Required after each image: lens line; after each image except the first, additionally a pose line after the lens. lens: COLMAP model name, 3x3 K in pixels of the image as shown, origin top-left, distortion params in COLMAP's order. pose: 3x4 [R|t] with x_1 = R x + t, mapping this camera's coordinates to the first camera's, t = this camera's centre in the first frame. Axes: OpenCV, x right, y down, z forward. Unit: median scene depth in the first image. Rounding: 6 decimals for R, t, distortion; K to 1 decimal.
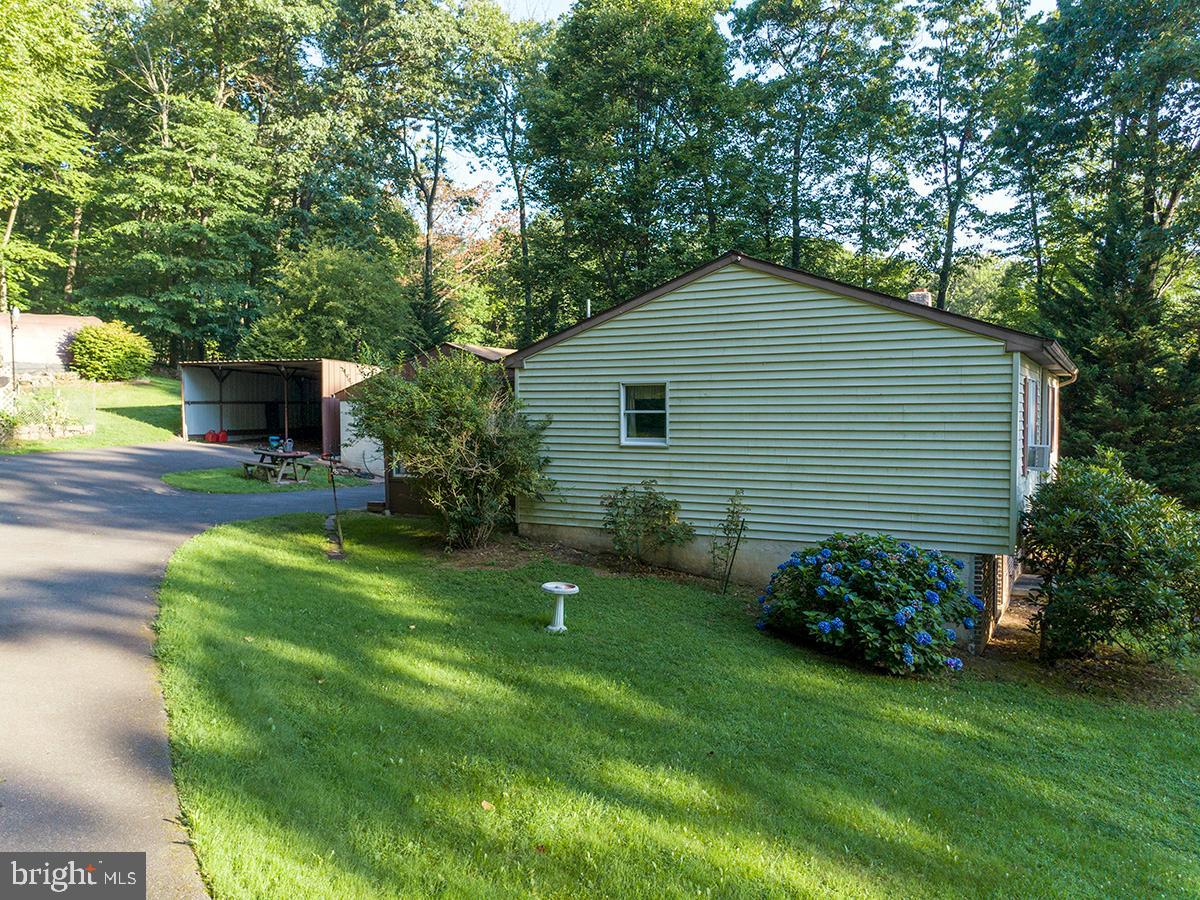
lens RADIAL K [[898.8, 0, 598.6], [0, 898.8, 452.3], [0, 0, 1]] dist [0.026884, 0.006572]
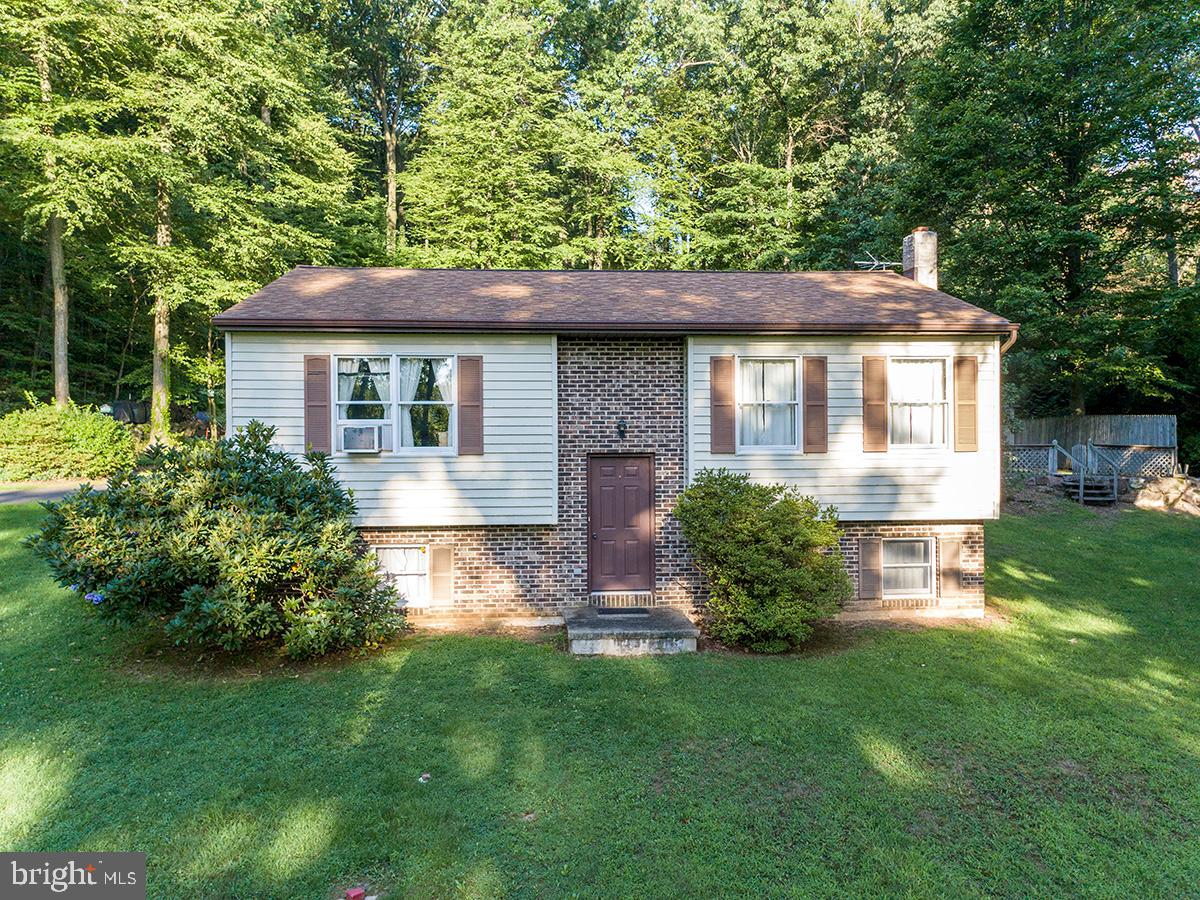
lens RADIAL K [[898.8, 0, 601.8], [0, 898.8, 443.9], [0, 0, 1]] dist [0.026884, 0.006572]
pose [[0.558793, 0.003842, -0.829298, 0.442669], [-0.035814, 0.999168, -0.019503, 0.007036], [0.828533, 0.040599, 0.558466, 0.213353]]
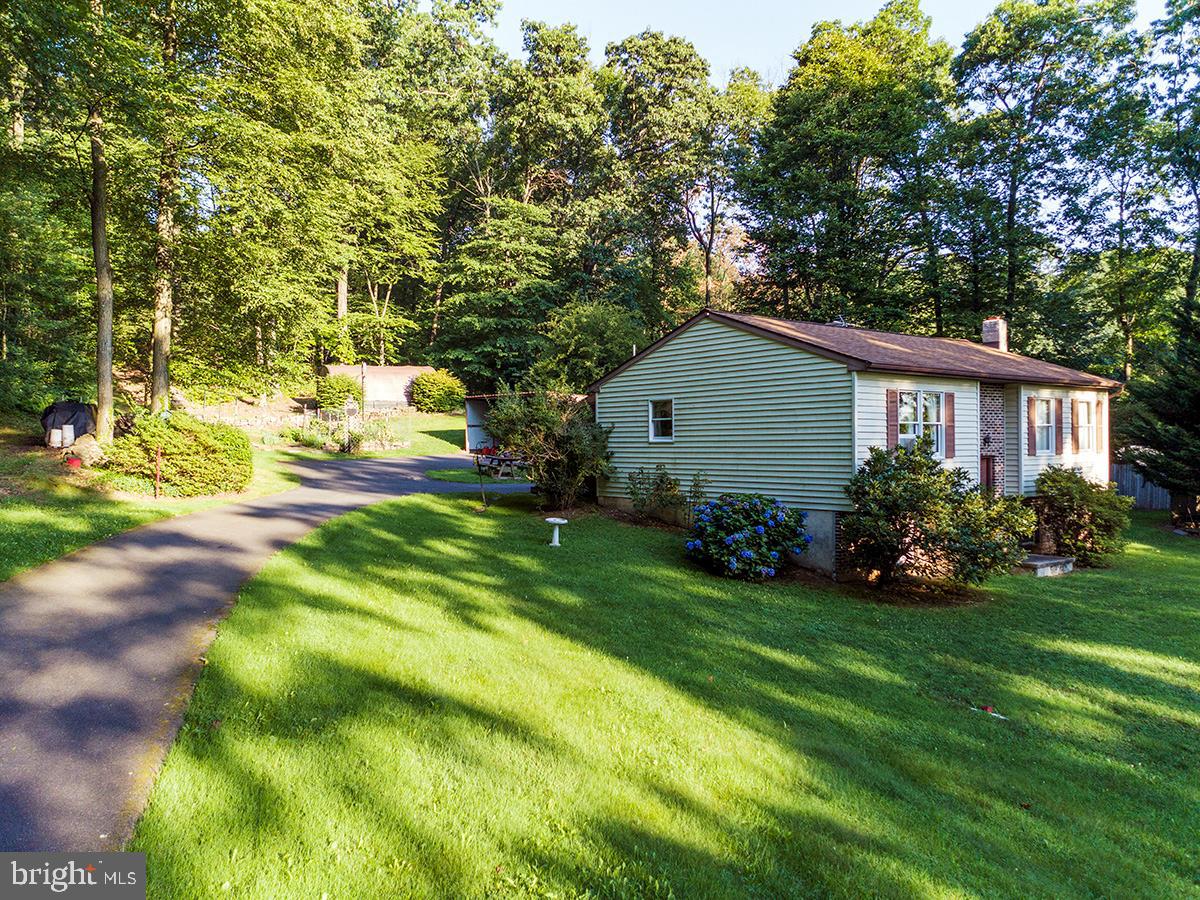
lens RADIAL K [[898.8, 0, 600.1], [0, 898.8, 450.7], [0, 0, 1]] dist [0.026884, 0.006572]
pose [[0.925564, -0.001037, -0.378591, 0.181598], [-0.013636, 0.999256, -0.036074, 0.021697], [0.378347, 0.038552, 0.924861, -0.142054]]
